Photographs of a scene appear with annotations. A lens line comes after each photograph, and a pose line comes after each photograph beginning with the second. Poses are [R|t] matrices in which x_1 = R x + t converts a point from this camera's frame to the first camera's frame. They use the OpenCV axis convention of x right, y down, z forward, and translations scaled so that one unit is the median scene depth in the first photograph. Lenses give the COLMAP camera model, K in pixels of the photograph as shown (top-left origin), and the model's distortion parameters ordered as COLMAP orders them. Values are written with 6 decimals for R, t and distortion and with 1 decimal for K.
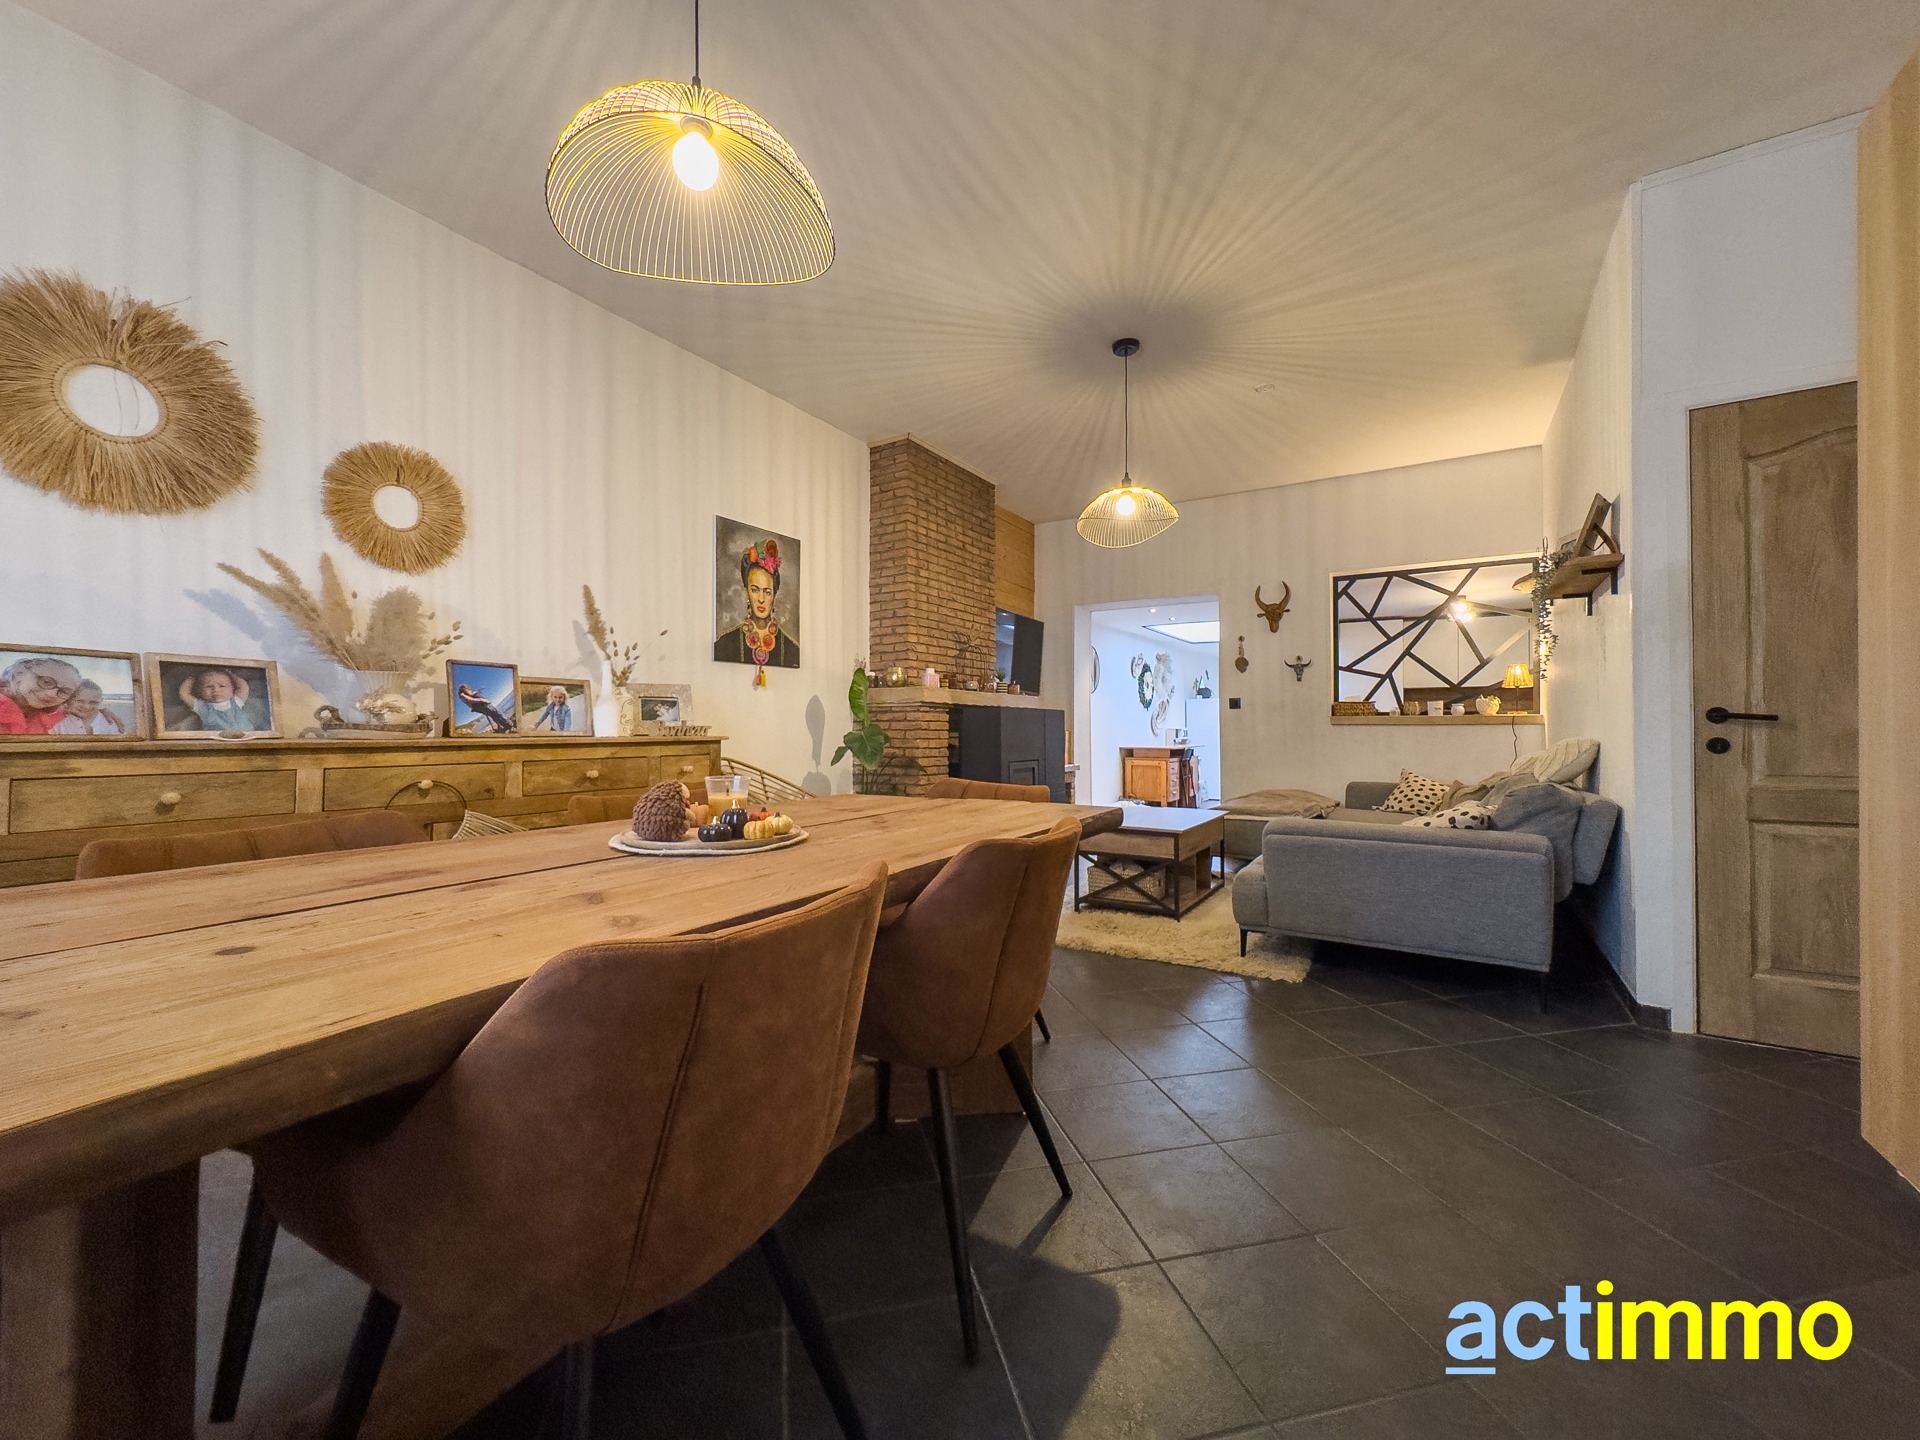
lens RADIAL K [[776.4, 0, 956.8], [0, 776.4, 723.4], [0, 0, 1]] dist [-0.015135, 0.003374]
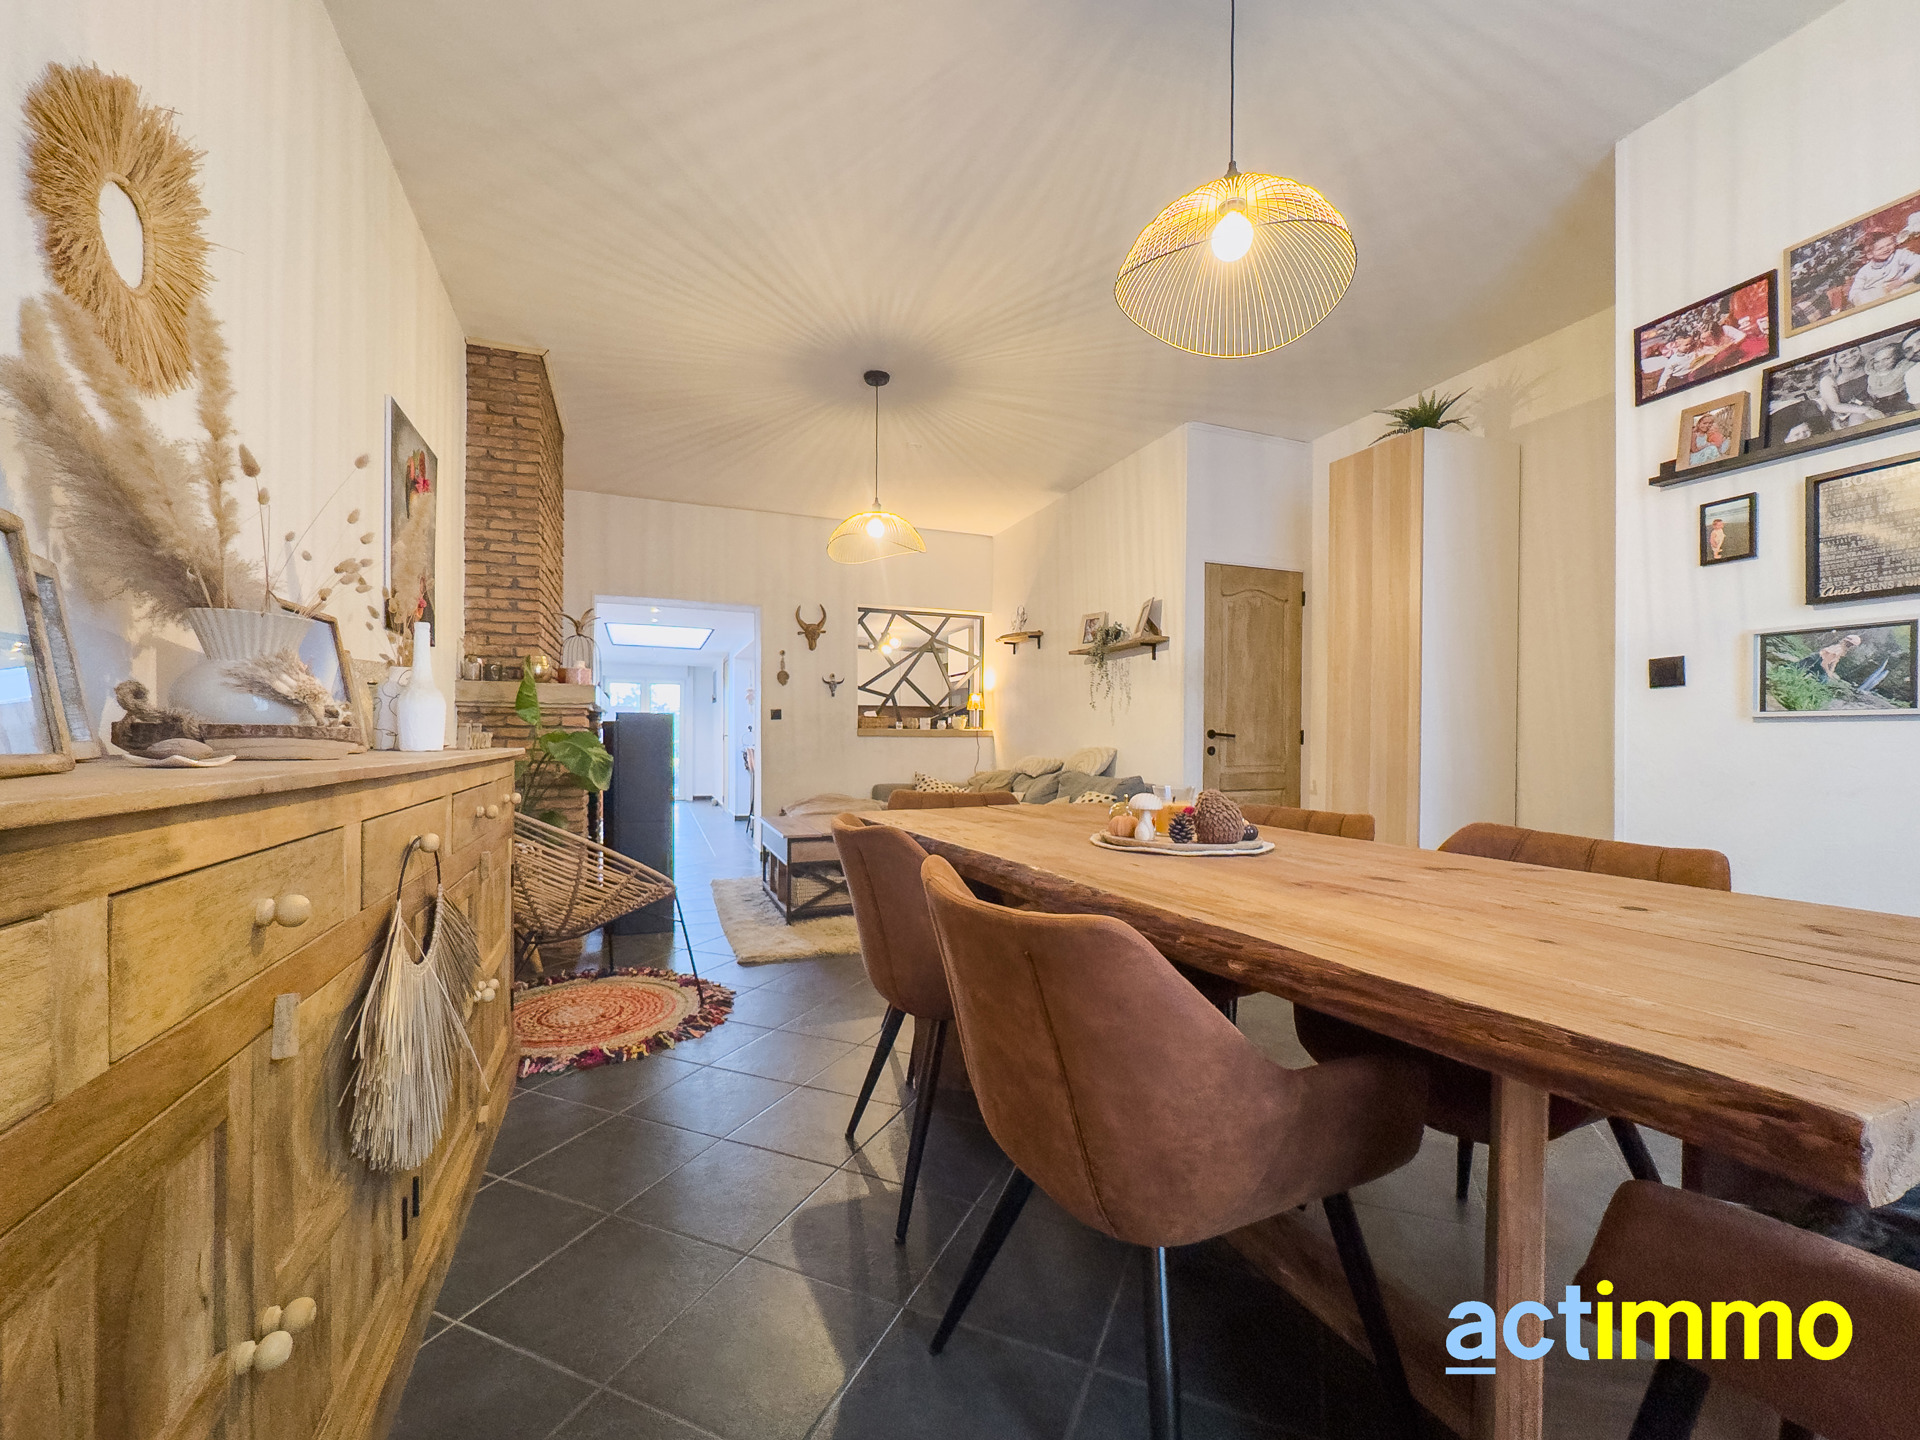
lens RADIAL K [[776.4, 0, 970.6], [0, 776.4, 735.0], [0, 0, 1]] dist [-0.015135, 0.003374]
pose [[0.580231, 0.007343, 0.814419, -0.473803], [-0.012615, 0.999920, -0.000028, -0.000603], [-0.814354, -0.010258, 0.580278, 0.232330]]
